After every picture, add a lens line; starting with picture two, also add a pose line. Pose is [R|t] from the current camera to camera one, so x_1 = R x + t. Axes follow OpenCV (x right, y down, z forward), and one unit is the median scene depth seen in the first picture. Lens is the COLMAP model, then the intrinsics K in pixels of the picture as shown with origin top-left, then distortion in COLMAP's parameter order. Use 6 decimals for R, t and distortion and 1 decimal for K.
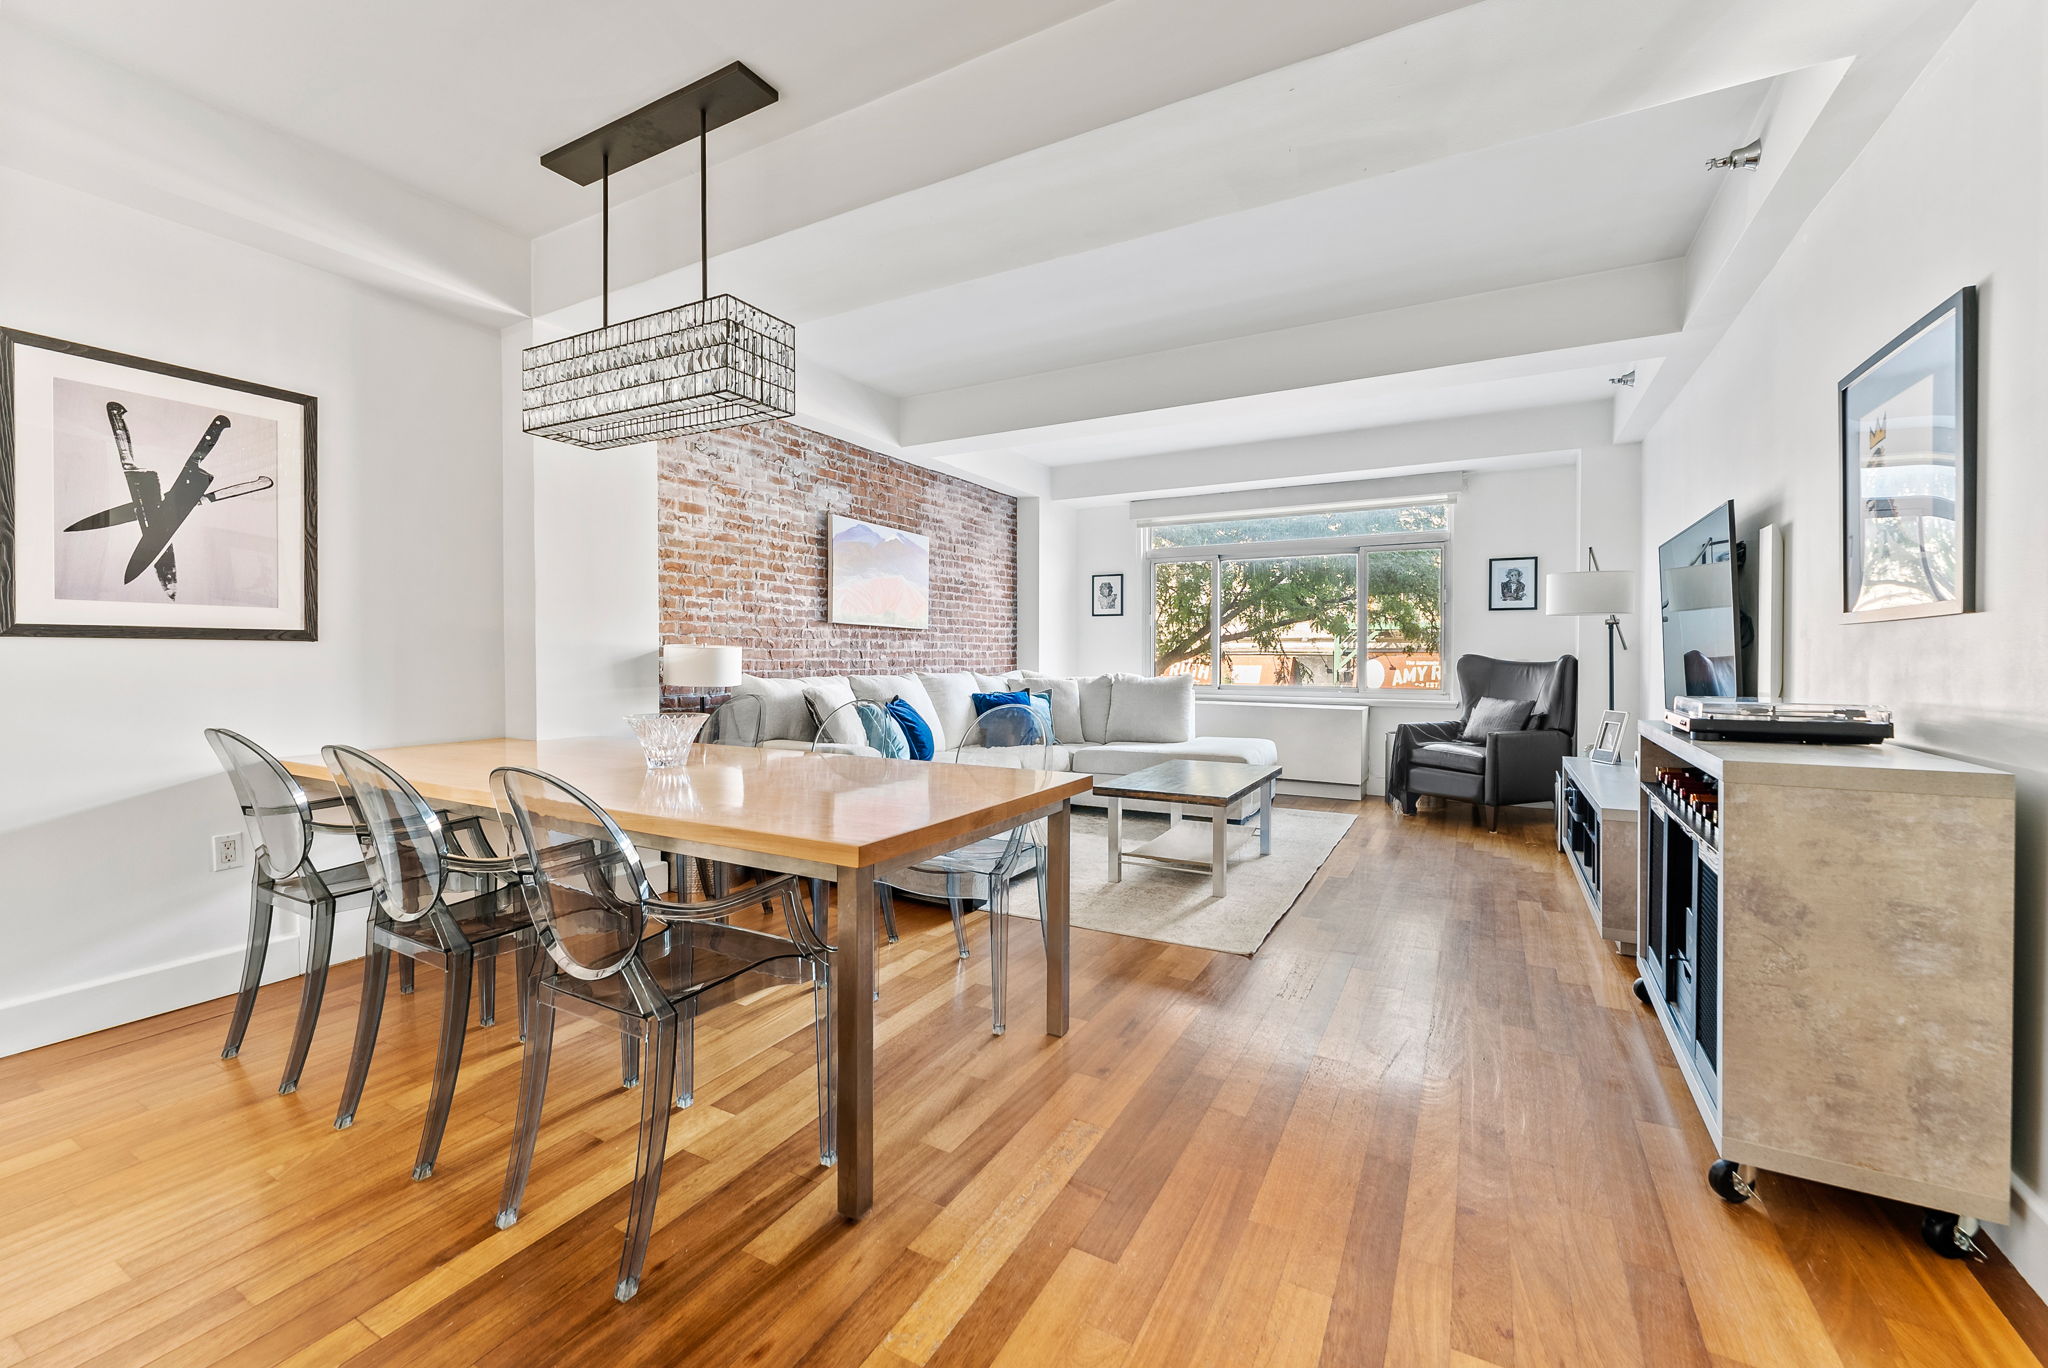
lens RADIAL K [[833.5, 0, 1020.1], [0, 833.5, 649.5], [0, 0, 1]] dist [0.000984, -0.000028]
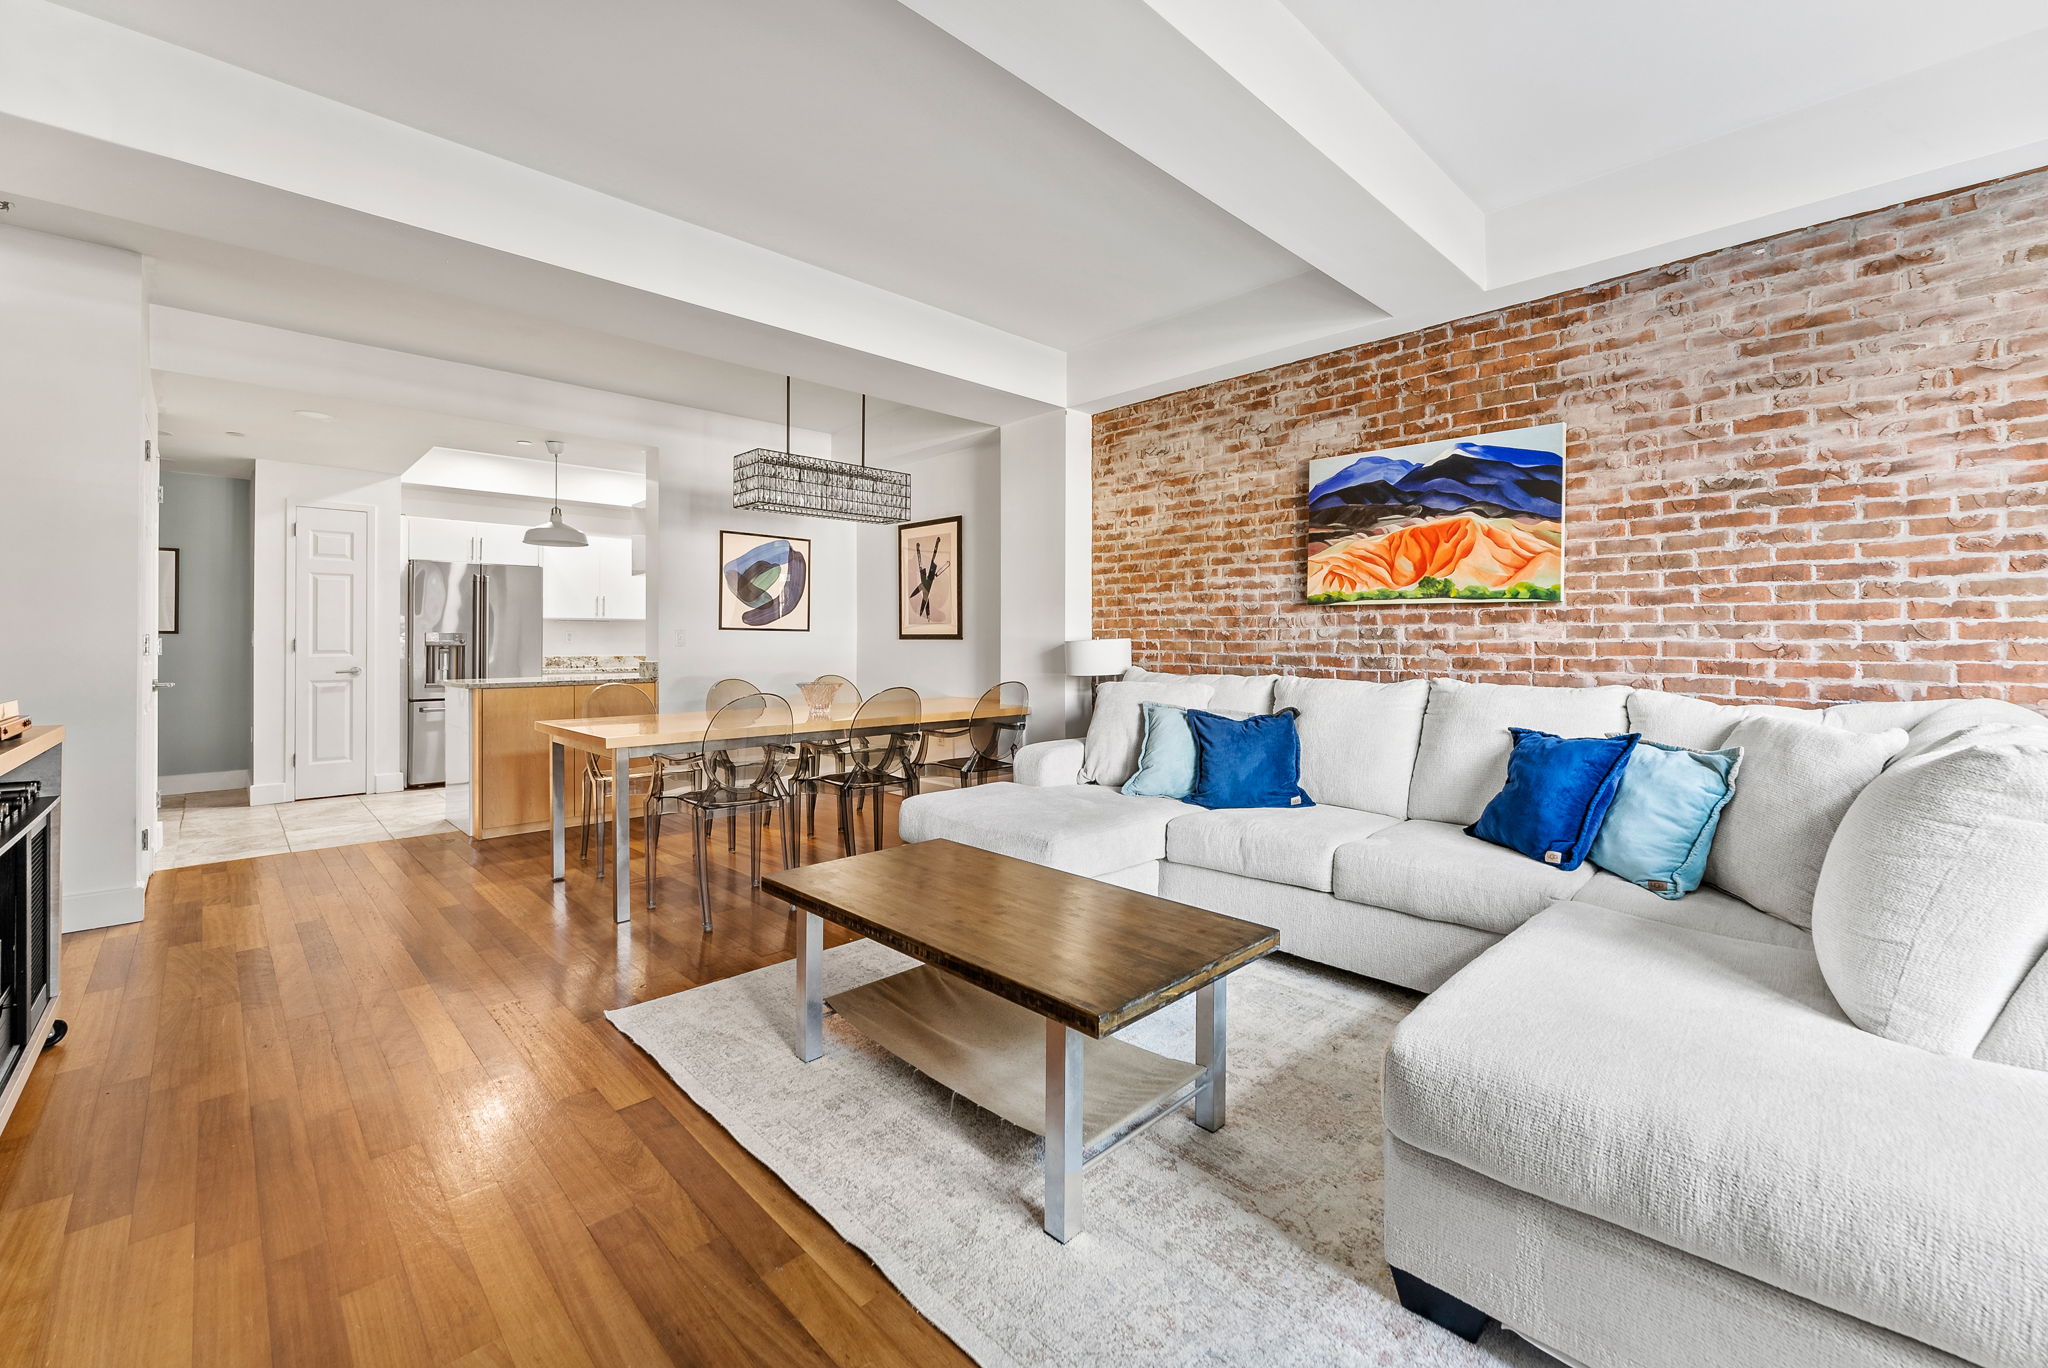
lens RADIAL K [[840.9, 0, 1026.2], [0, 840.9, 630.0], [0, 0, 1]] dist [-0.001665, -0.000191]
pose [[-0.286628, -0.018469, -0.957864, 0.541712], [0.002895, 0.999793, -0.020144, 0.004119], [0.958038, -0.008547, -0.286515, 0.925953]]
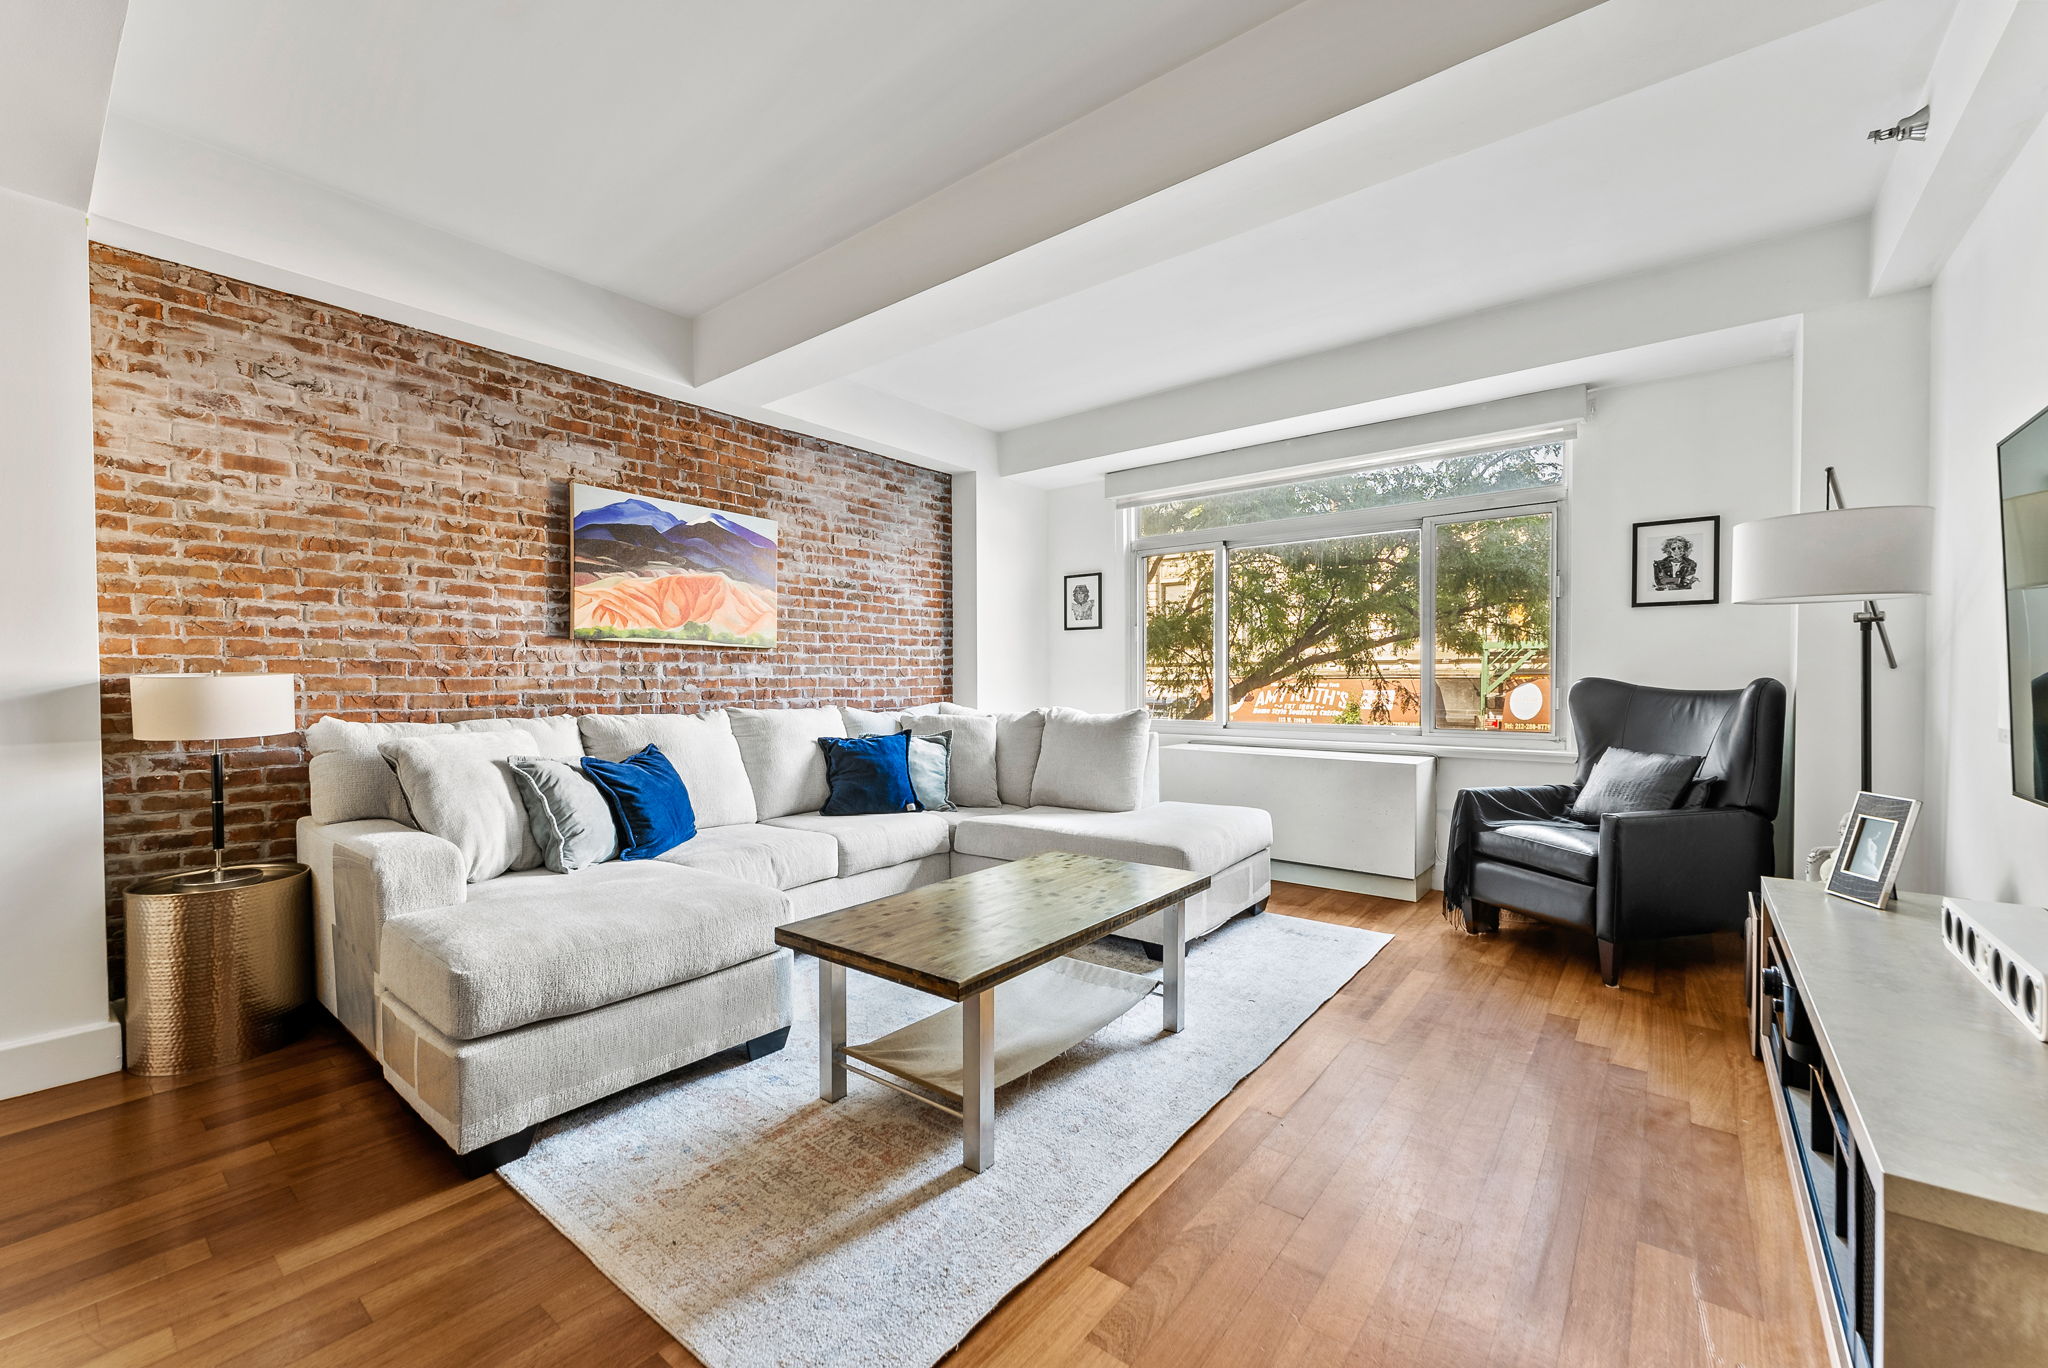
lens RADIAL K [[820.4, 0, 1024.0], [0, 820.4, 684.0], [0, 0, 1]] dist [-0.002301, -0.000113]
pose [[0.986908, -0.008711, -0.161047, 0.242496], [0.010366, 0.999902, 0.009437, 0.002805], [0.160949, -0.010983, 0.986902, 0.365911]]
